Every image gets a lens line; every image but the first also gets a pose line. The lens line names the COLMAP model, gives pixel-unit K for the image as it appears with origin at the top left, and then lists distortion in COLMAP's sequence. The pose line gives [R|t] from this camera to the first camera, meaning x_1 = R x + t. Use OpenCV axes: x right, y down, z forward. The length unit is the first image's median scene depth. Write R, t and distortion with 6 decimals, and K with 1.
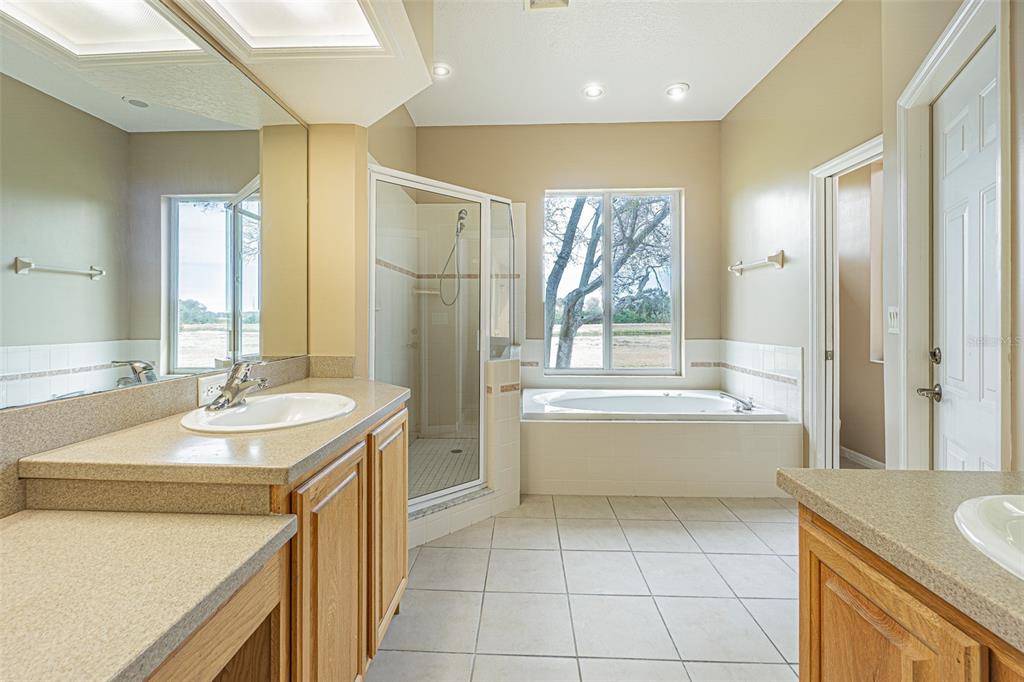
lens RADIAL K [[439.1, 0, 513.1], [0, 439.1, 322.3], [0, 0, 1]] dist [-0.003375, 0.000470]
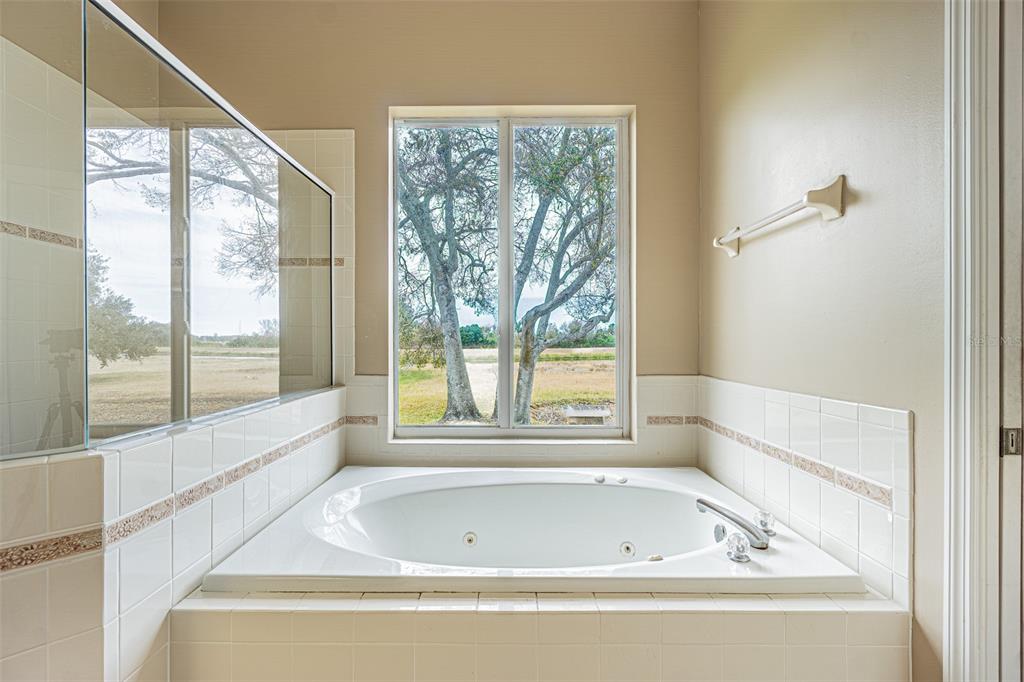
lens RADIAL K [[439.1, 0, 509.2], [0, 439.1, 345.6], [0, 0, 1]] dist [-0.003375, 0.000470]
pose [[0.999547, 0.000464, 0.030093, 0.208947], [-0.000448, 1.000000, -0.000546, 0.000654], [-0.030093, 0.000532, 0.999547, 0.437670]]
